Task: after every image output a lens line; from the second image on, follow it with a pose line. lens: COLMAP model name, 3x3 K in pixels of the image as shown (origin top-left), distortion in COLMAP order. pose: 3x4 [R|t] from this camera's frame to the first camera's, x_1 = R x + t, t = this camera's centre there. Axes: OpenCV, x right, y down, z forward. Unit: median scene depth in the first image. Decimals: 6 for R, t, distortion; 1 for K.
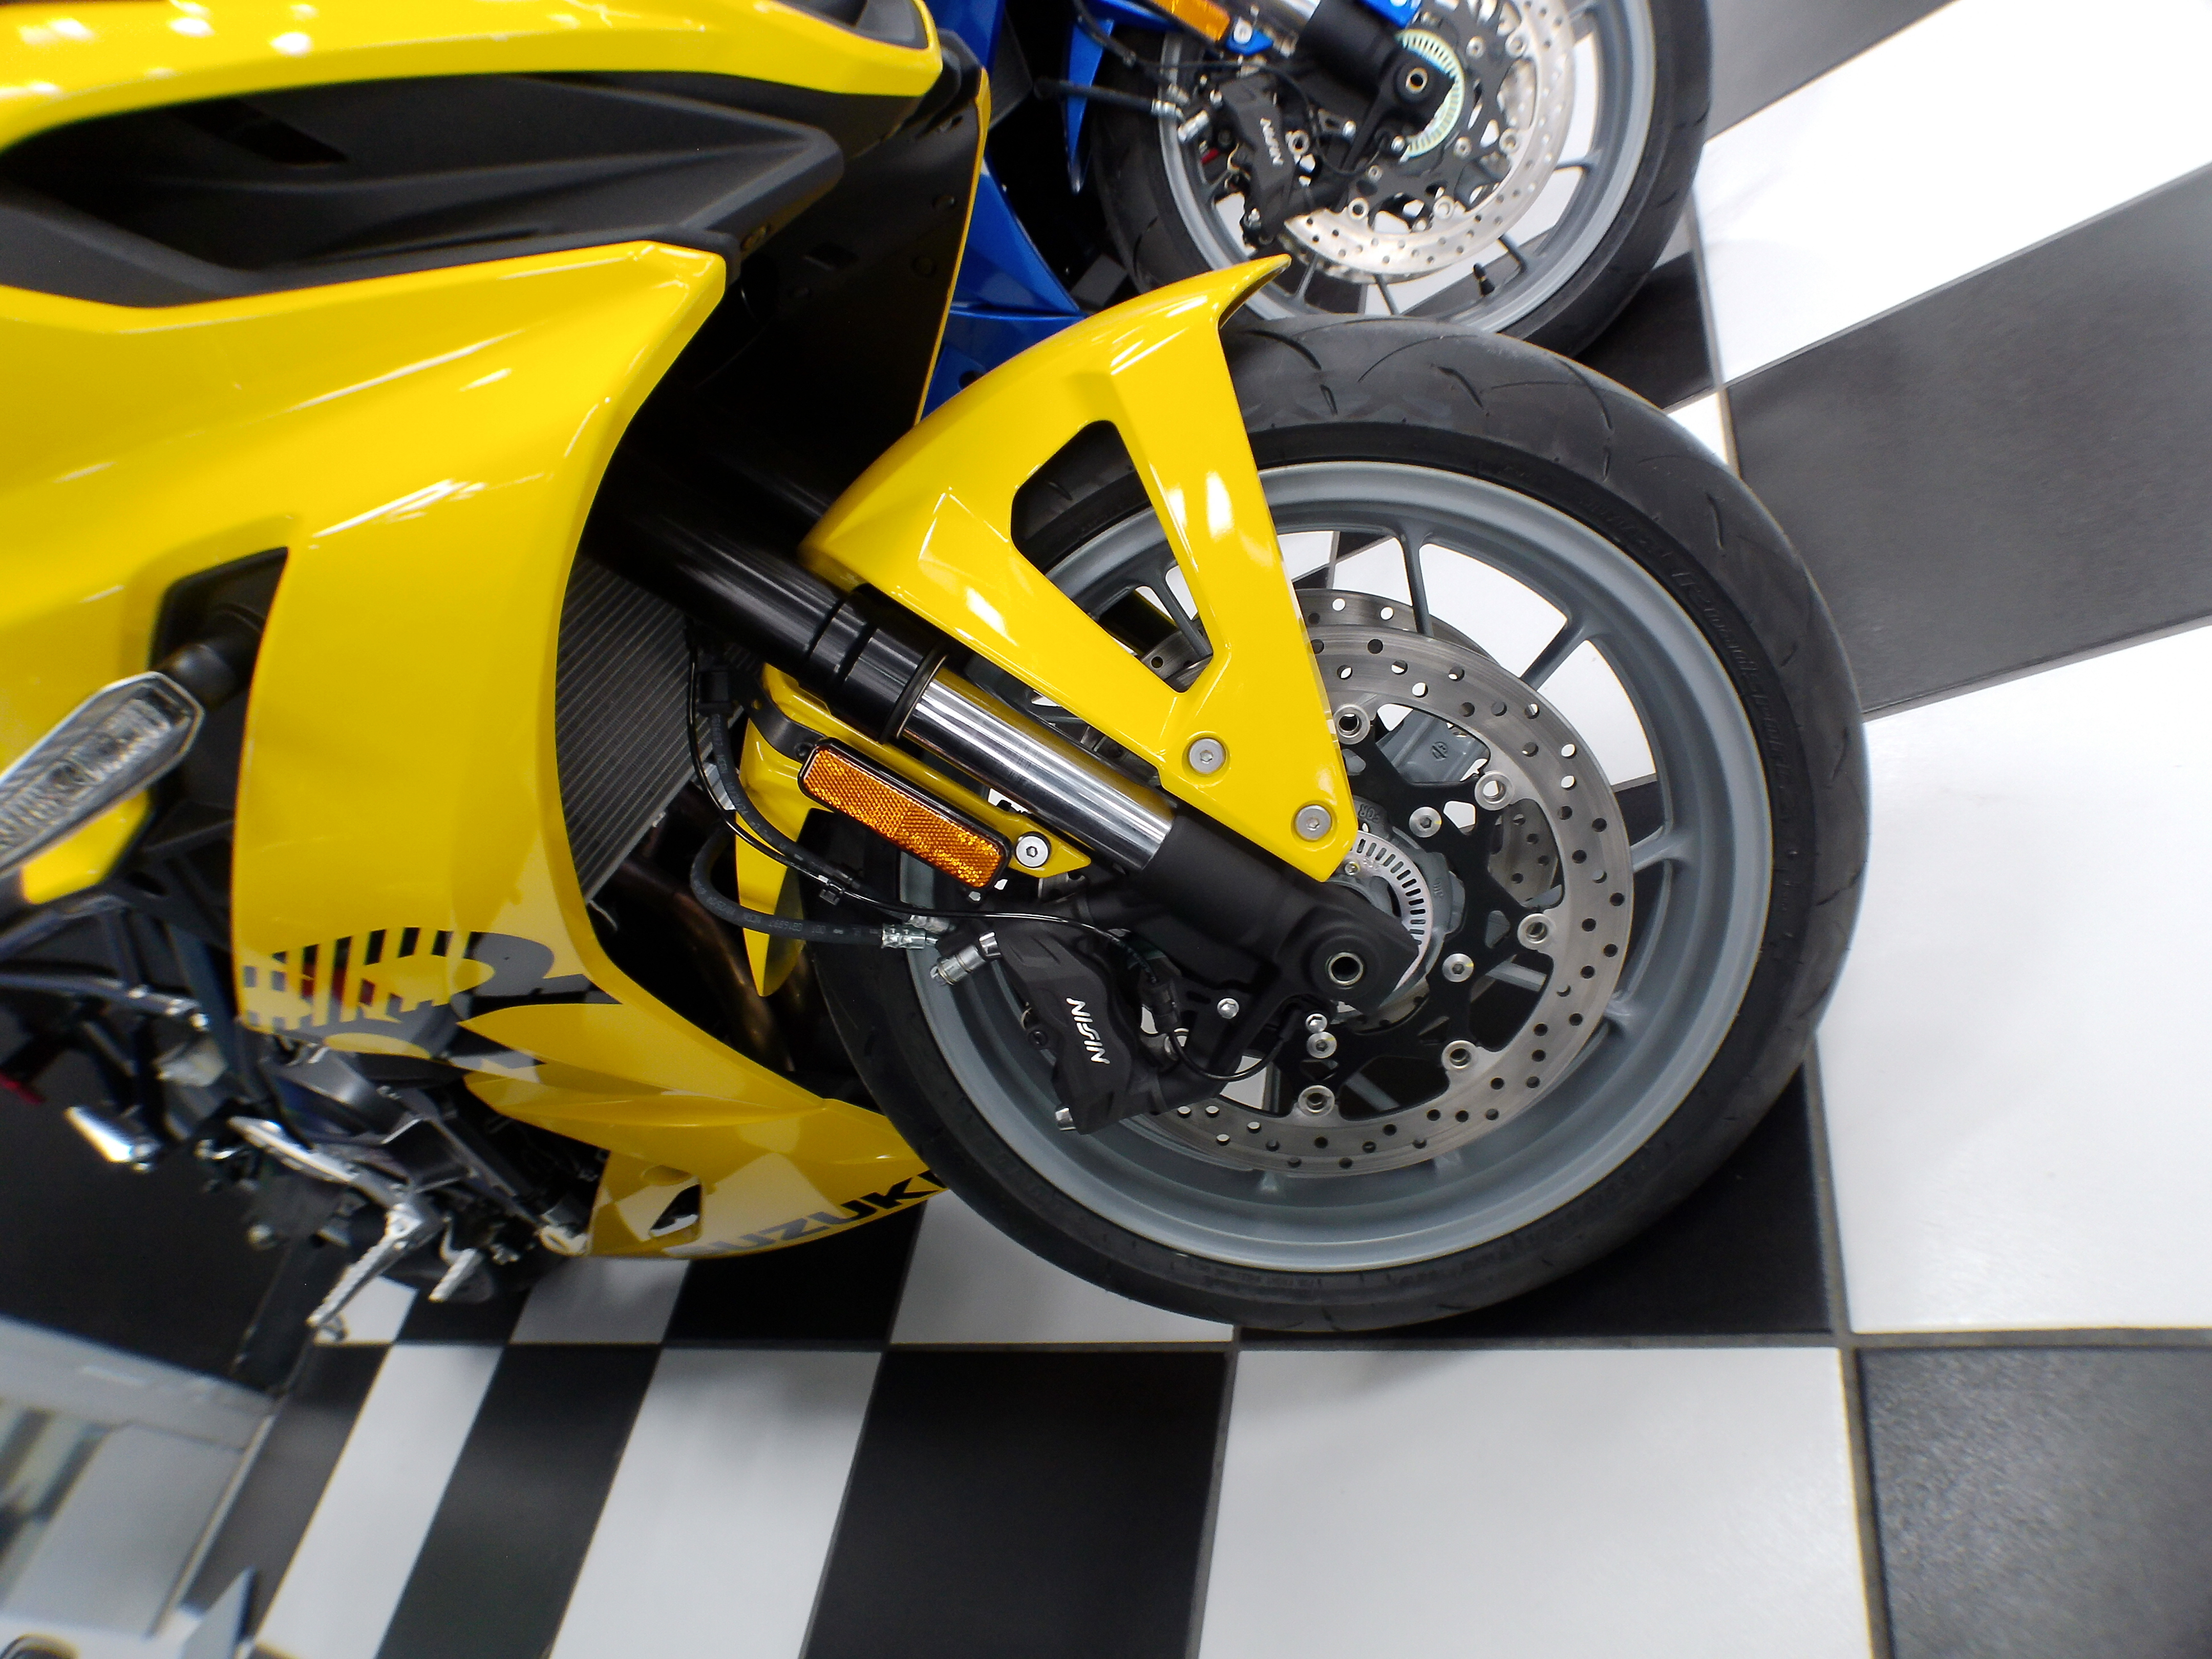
lens RADIAL K [[1167.0, 0, 1106.0], [0, 1167.0, 829.5], [0, 0, 1]] dist [-0.039890, 0.001871]
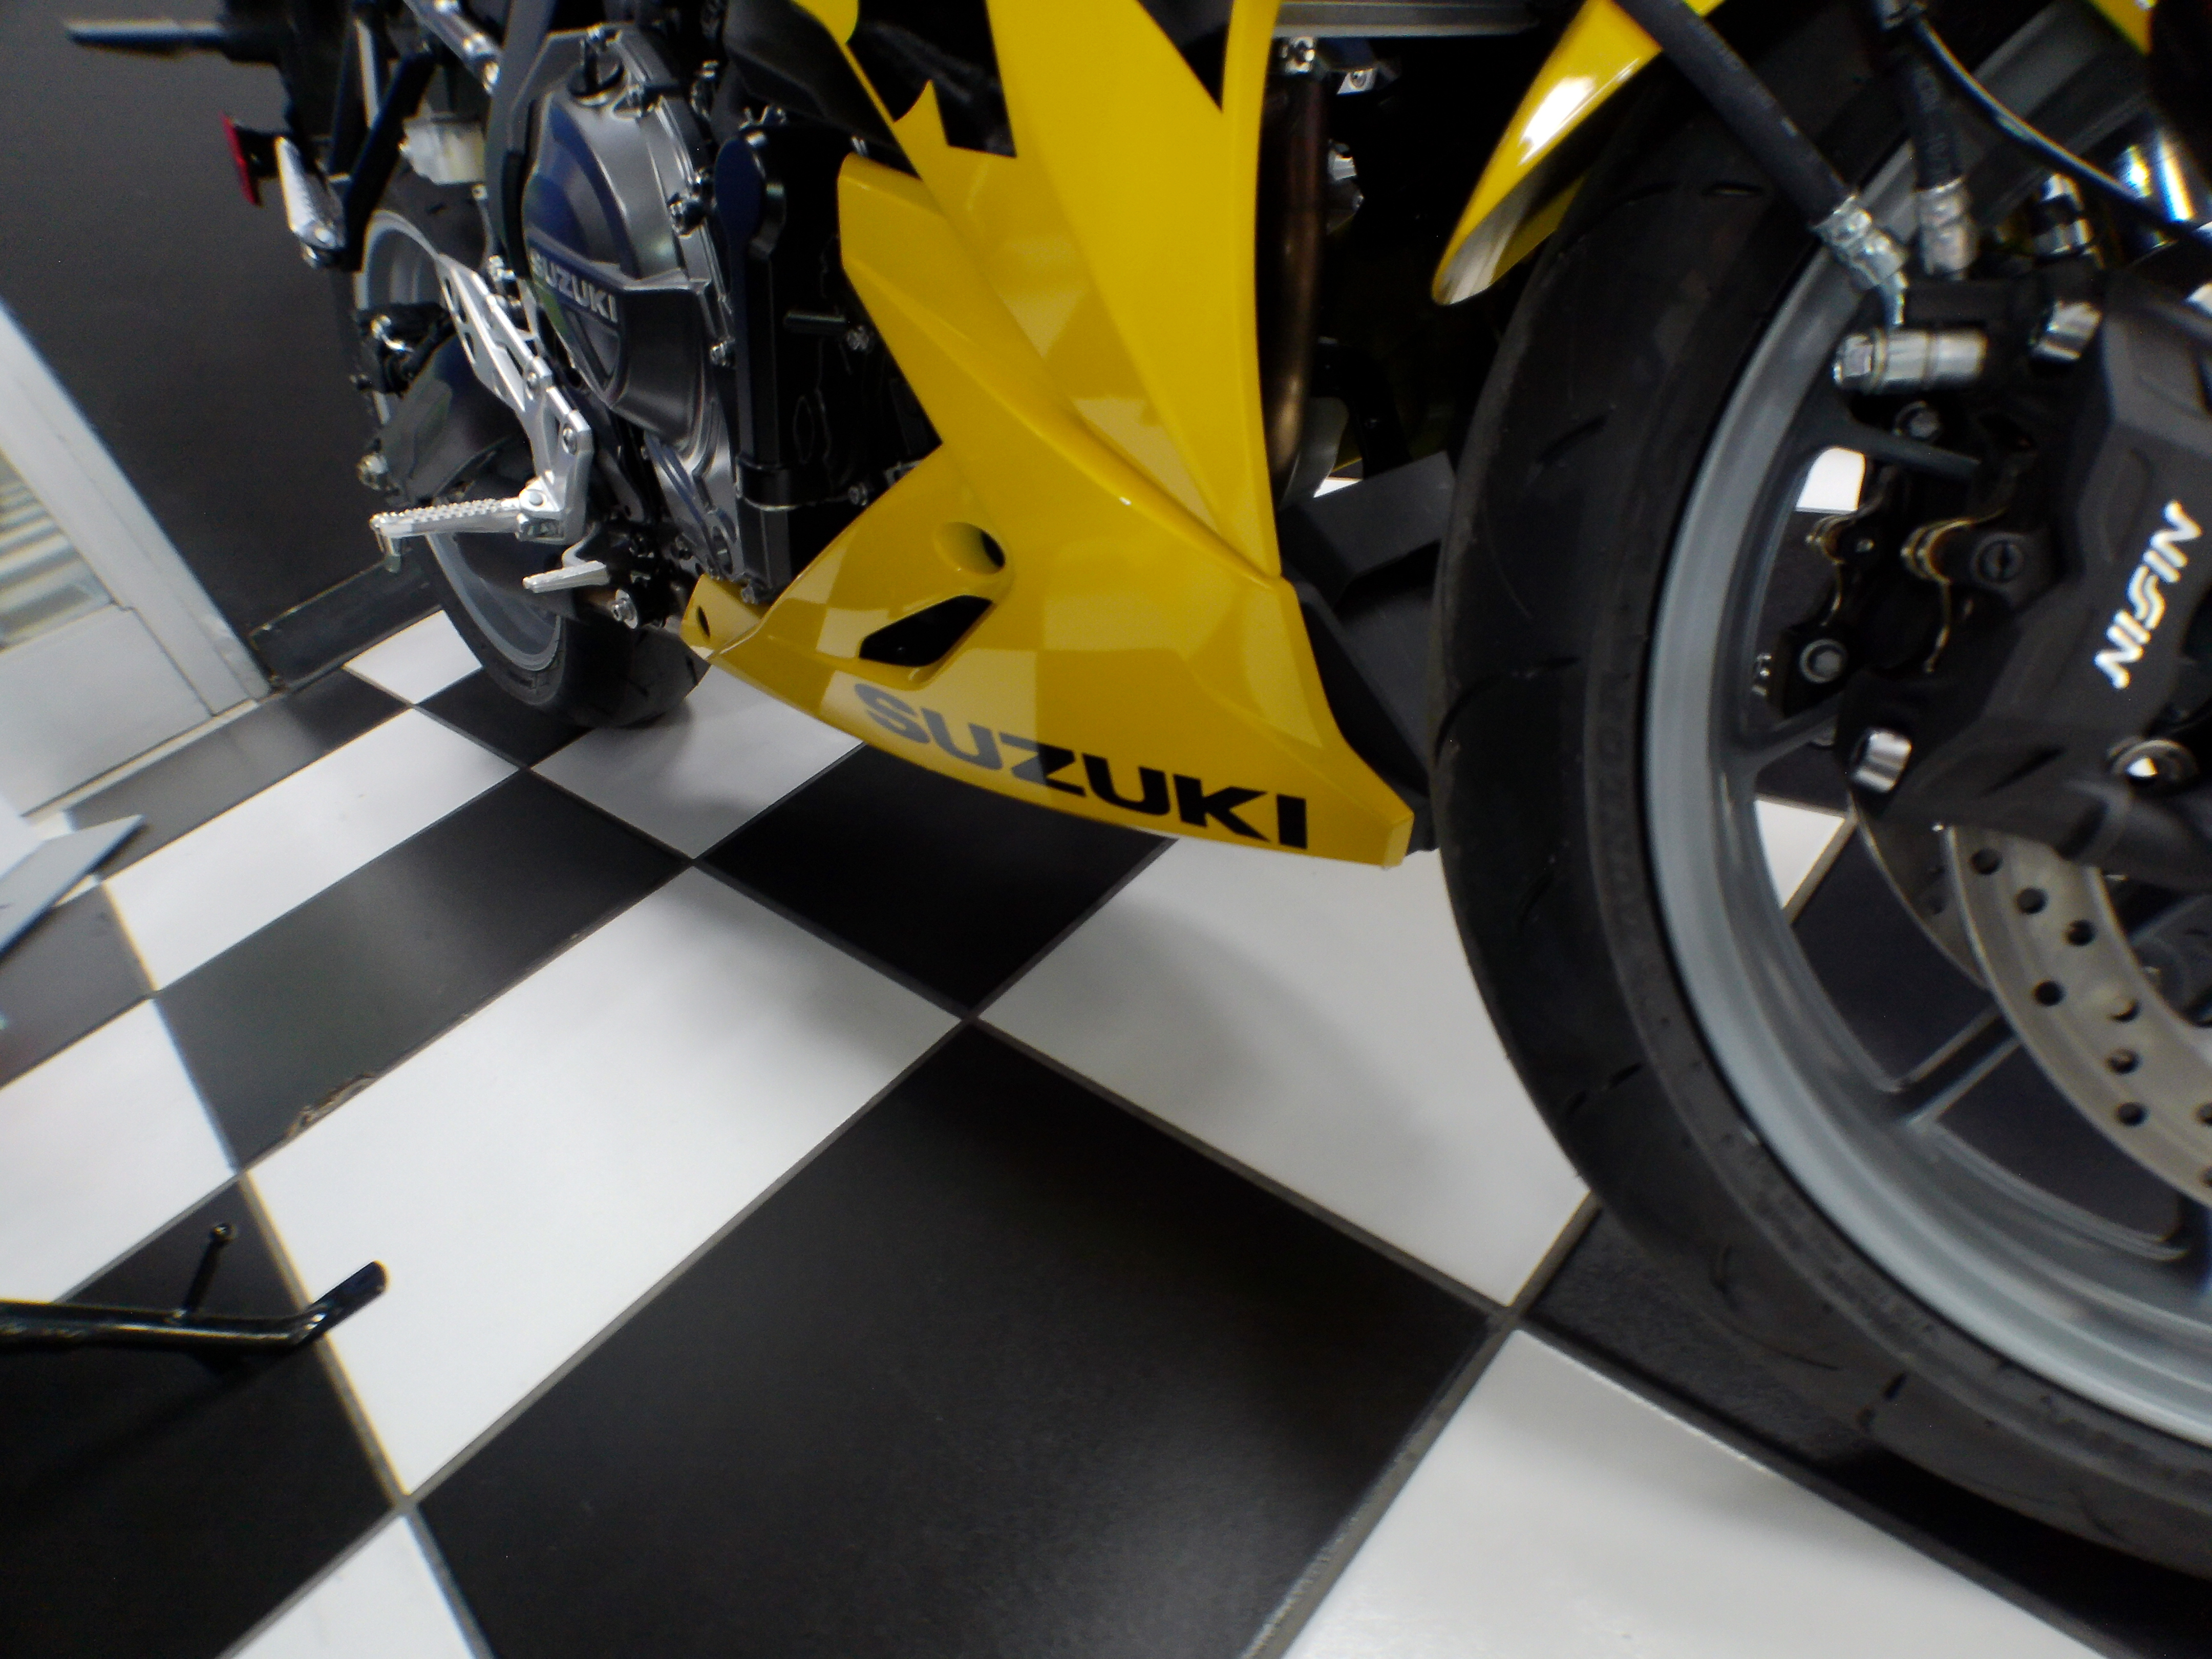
lens RADIAL K [[1167.0, 0, 1106.0], [0, 1167.0, 829.5], [0, 0, 1]] dist [-0.039890, 0.001871]
pose [[0.806553, 0.587414, -0.066464, -0.237933], [-0.583306, 0.809057, 0.071979, 0.416161], [0.096055, -0.019286, 0.995189, 0.478459]]
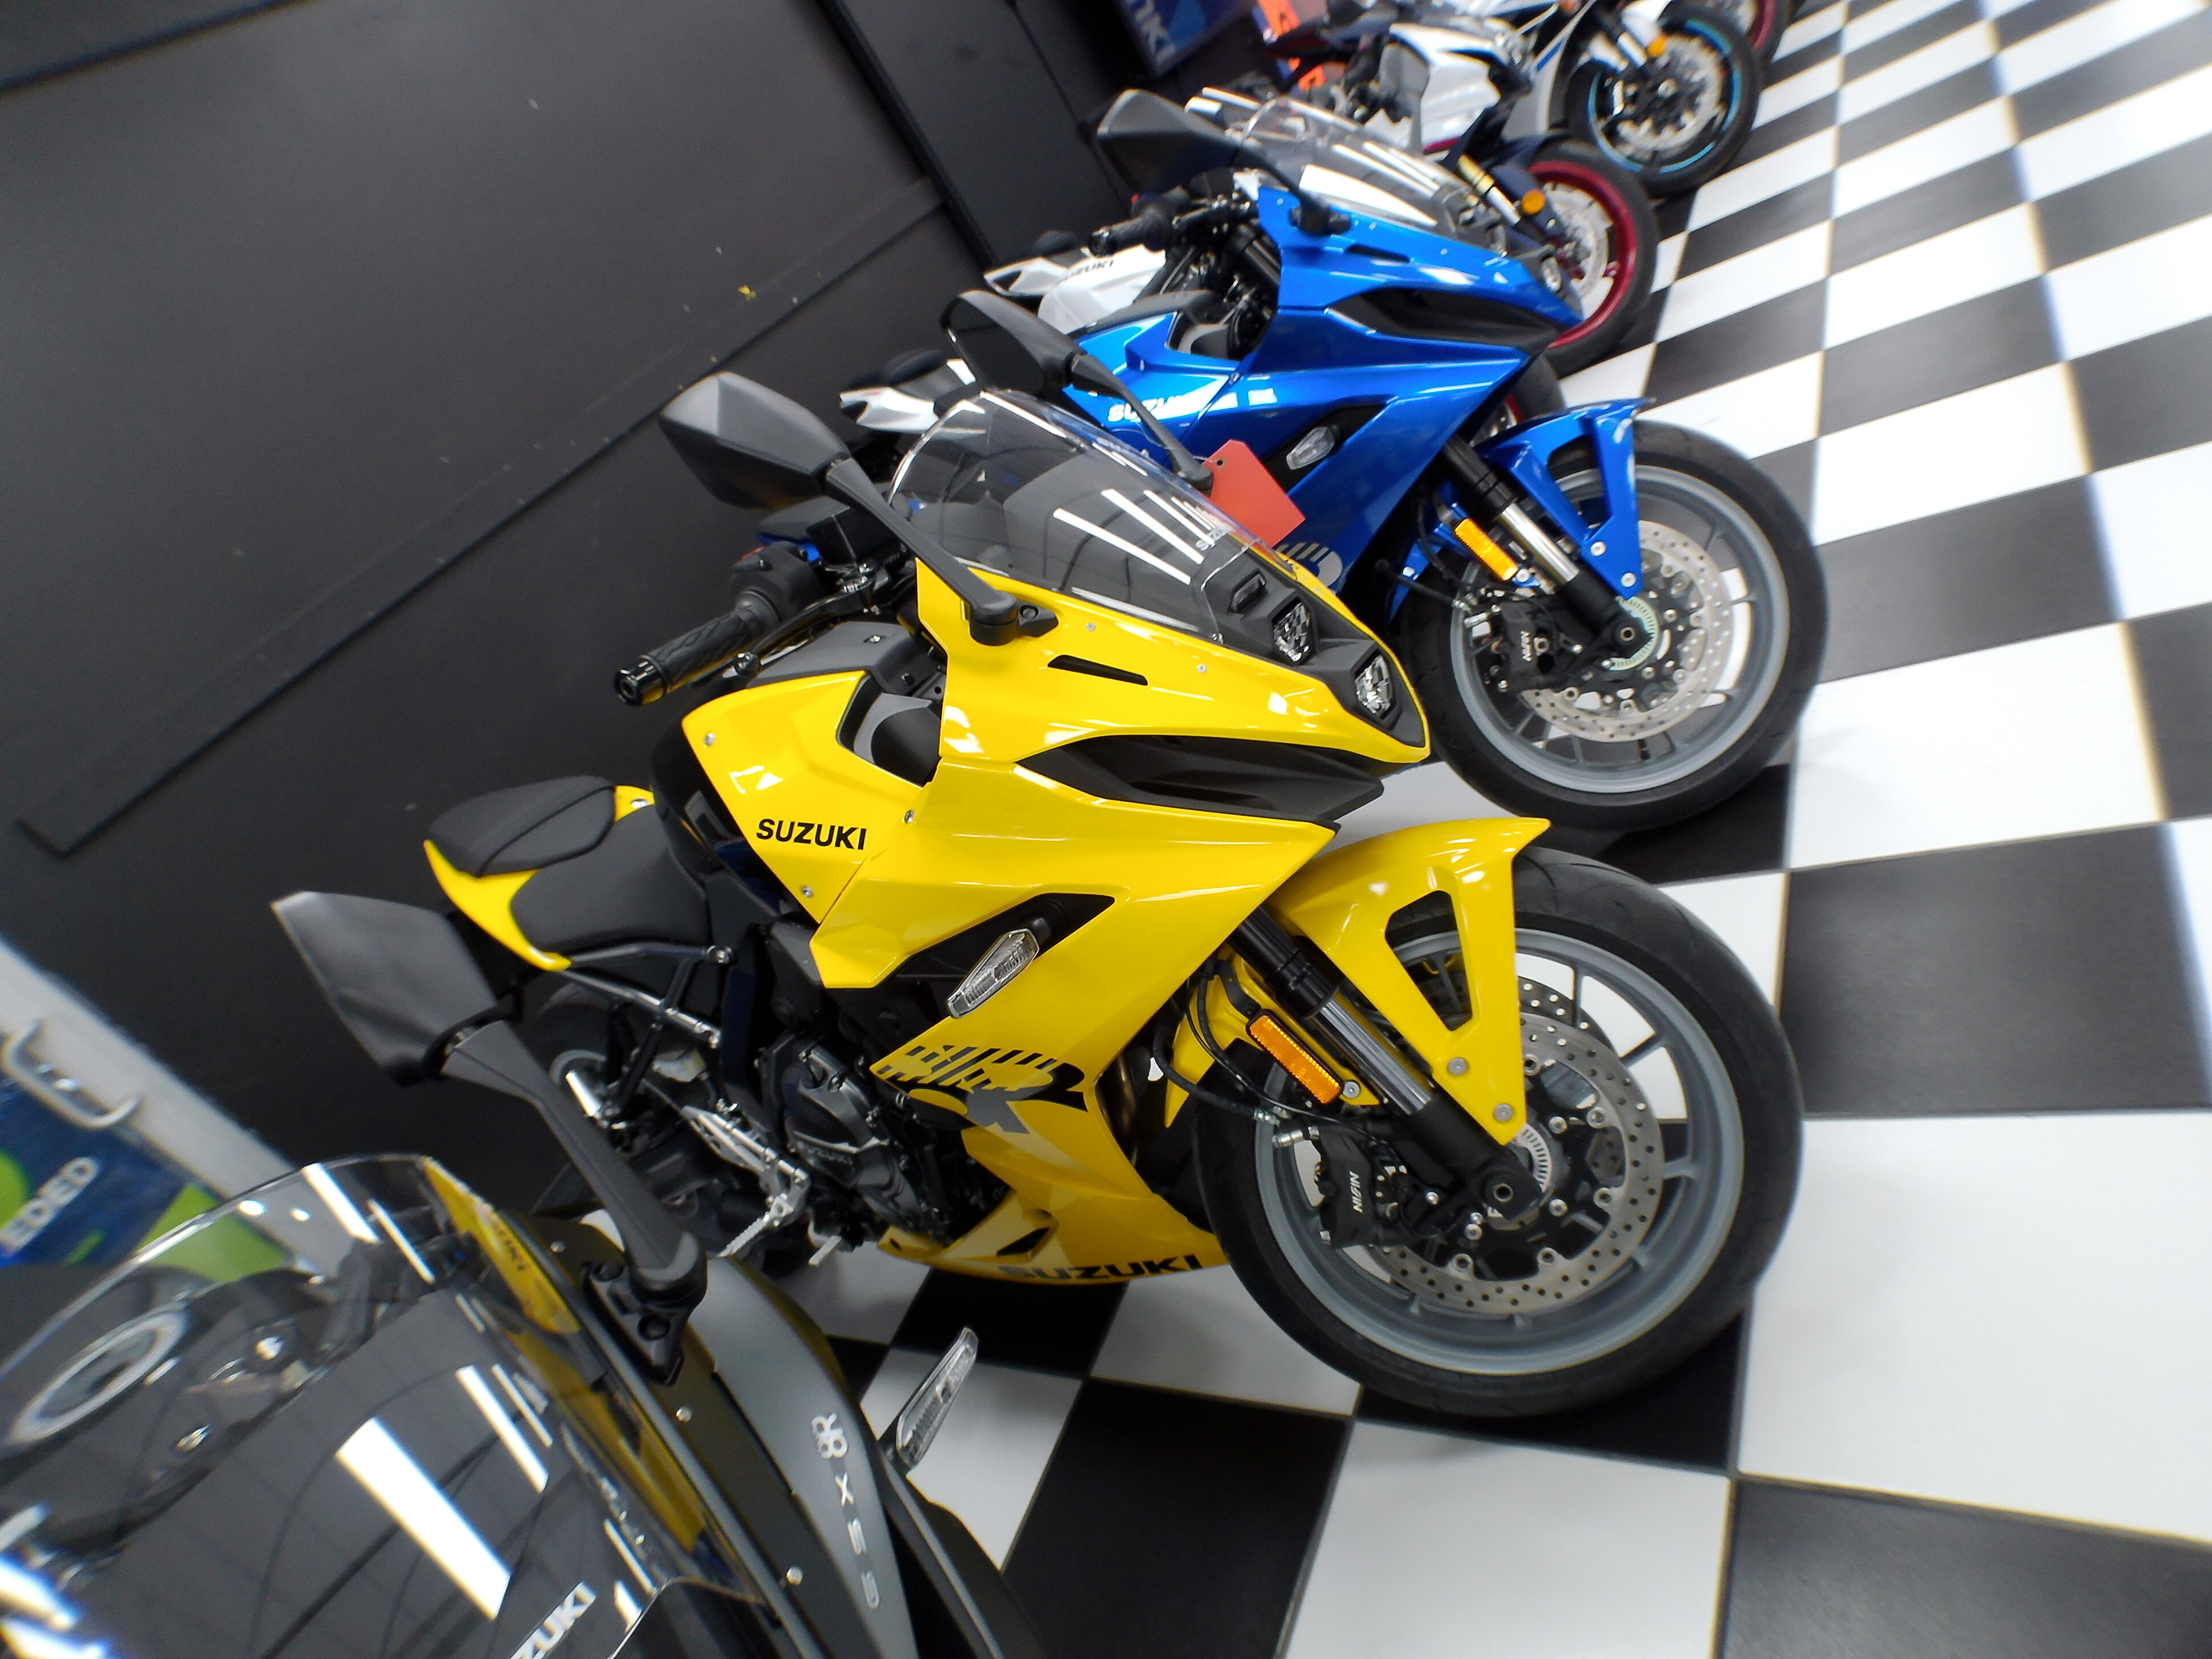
lens RADIAL K [[1204.4, 0, 1106.0], [0, 1204.4, 829.5], [0, 0, 1]] dist [-0.041079, 0.000446]
pose [[0.969859, 0.236210, -0.059817, -0.393737], [-0.241985, 0.962483, -0.122761, -0.048261], [0.028575, 0.133535, 0.990632, -0.908272]]
